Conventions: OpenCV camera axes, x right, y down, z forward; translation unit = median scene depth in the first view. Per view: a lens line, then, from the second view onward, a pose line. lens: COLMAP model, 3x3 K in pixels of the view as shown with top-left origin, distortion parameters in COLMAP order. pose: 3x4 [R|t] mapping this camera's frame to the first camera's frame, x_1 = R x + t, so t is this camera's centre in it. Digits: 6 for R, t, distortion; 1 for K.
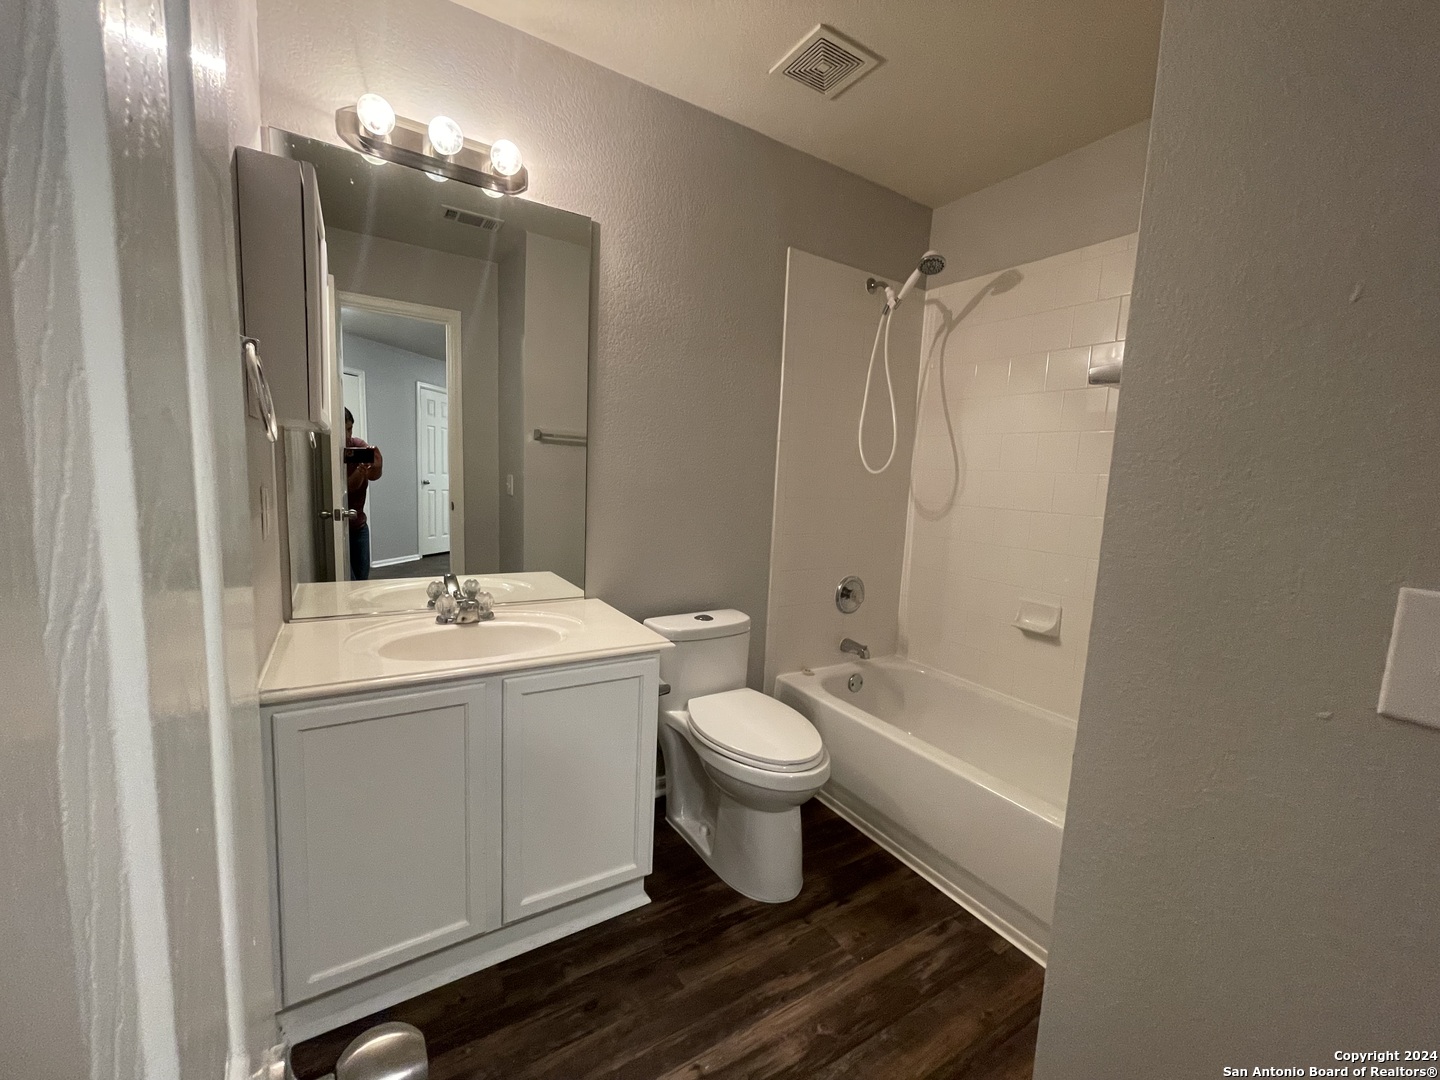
lens RADIAL K [[582.7, 0, 717.8], [0, 582.7, 538.9], [0, 0, 1]] dist [-0.003179, 0.001612]
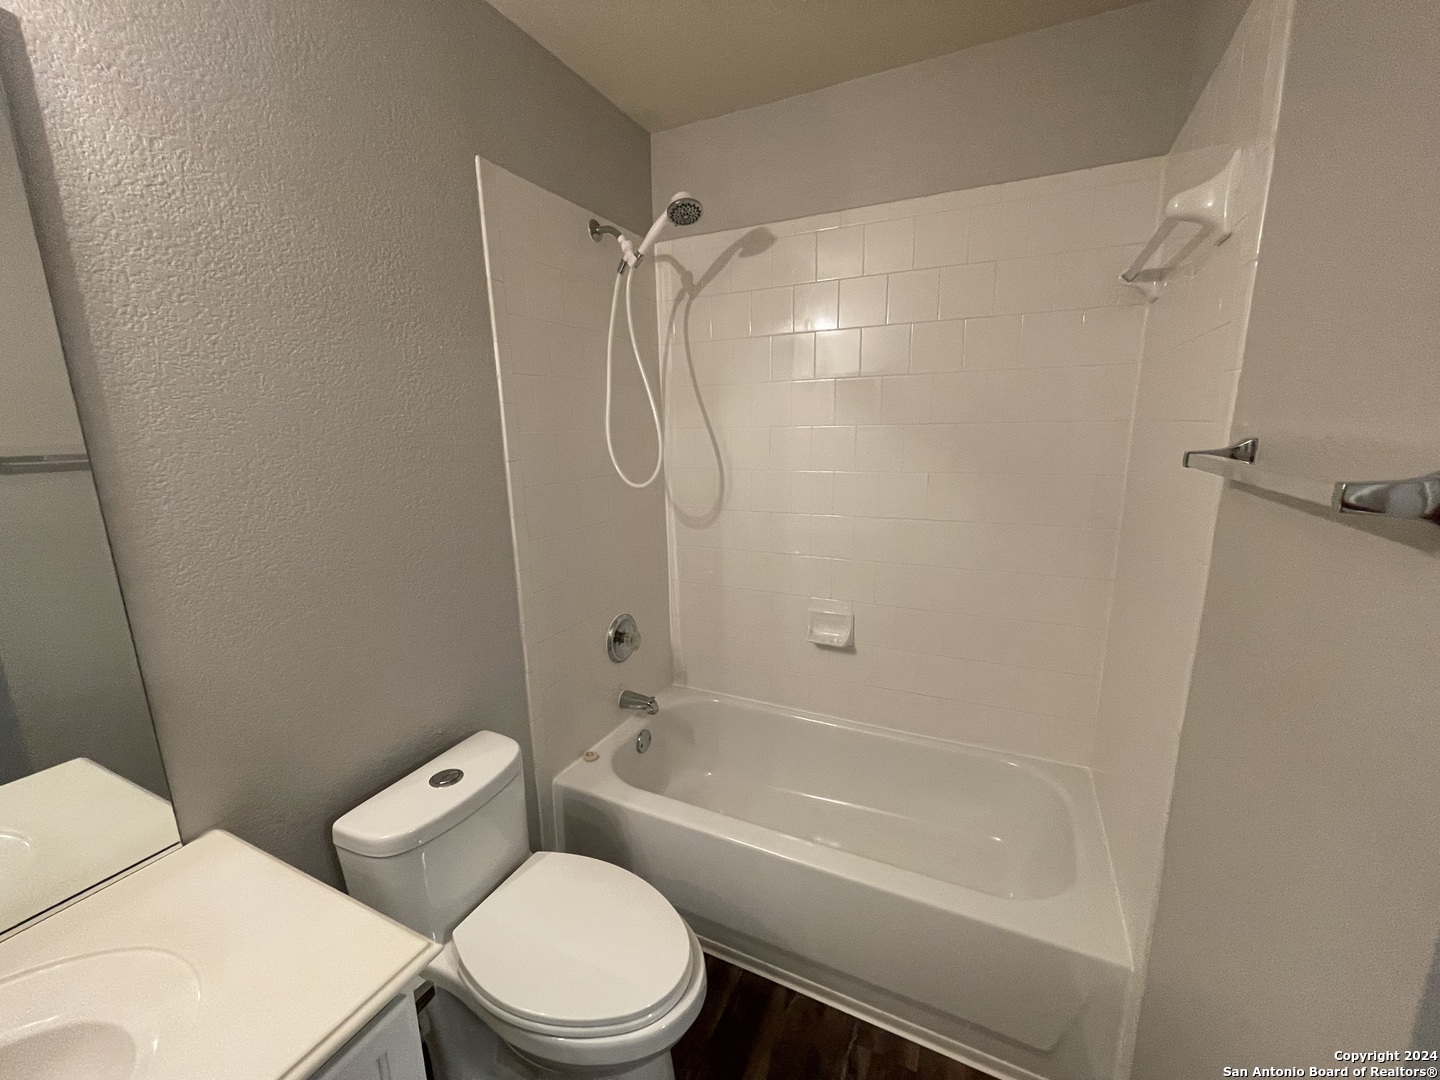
lens RADIAL K [[582.7, 0, 719.3], [0, 582.7, 544.8], [0, 0, 1]] dist [-0.003179, 0.001612]
pose [[0.851958, -0.168800, 0.495656, -0.033610], [0.120628, 0.984422, 0.127912, -0.120818], [-0.509526, -0.049185, 0.859048, 0.272351]]
